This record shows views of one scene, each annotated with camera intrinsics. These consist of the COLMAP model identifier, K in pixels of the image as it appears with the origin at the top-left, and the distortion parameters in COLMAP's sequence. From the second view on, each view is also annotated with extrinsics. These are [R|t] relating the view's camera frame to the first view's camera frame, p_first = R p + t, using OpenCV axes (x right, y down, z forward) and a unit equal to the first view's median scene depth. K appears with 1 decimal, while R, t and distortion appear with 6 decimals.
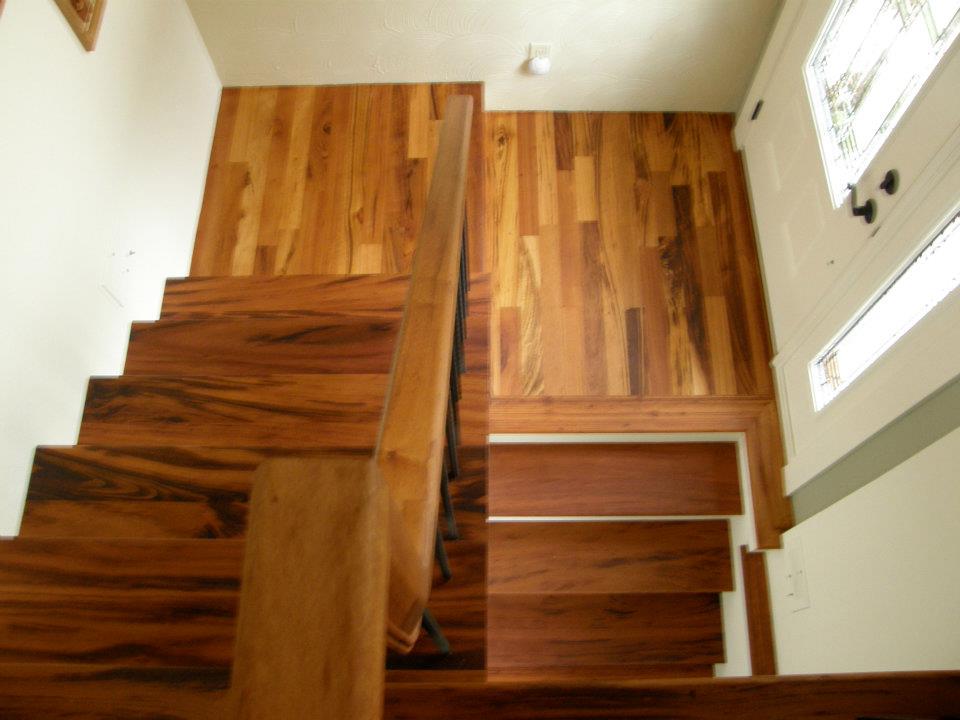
lens RADIAL K [[815.4, 0, 480.0], [0, 815.4, 360.0], [0, 0, 1]] dist [-0.155563, 0.115246]
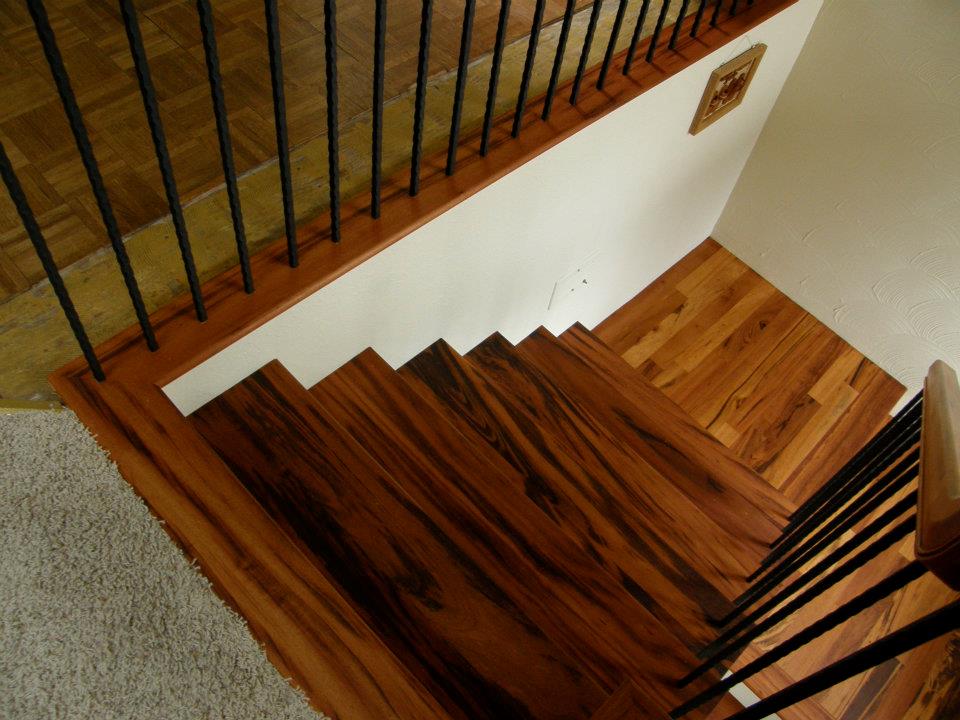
lens RADIAL K [[815.4, 0, 480.0], [0, 815.4, 360.0], [0, 0, 1]] dist [-0.155563, 0.115246]
pose [[0.697815, 0.639903, -0.321837, -0.083218], [-0.701102, 0.702201, -0.123973, 0.148079], [0.146664, 0.312151, 0.938643, -0.045487]]
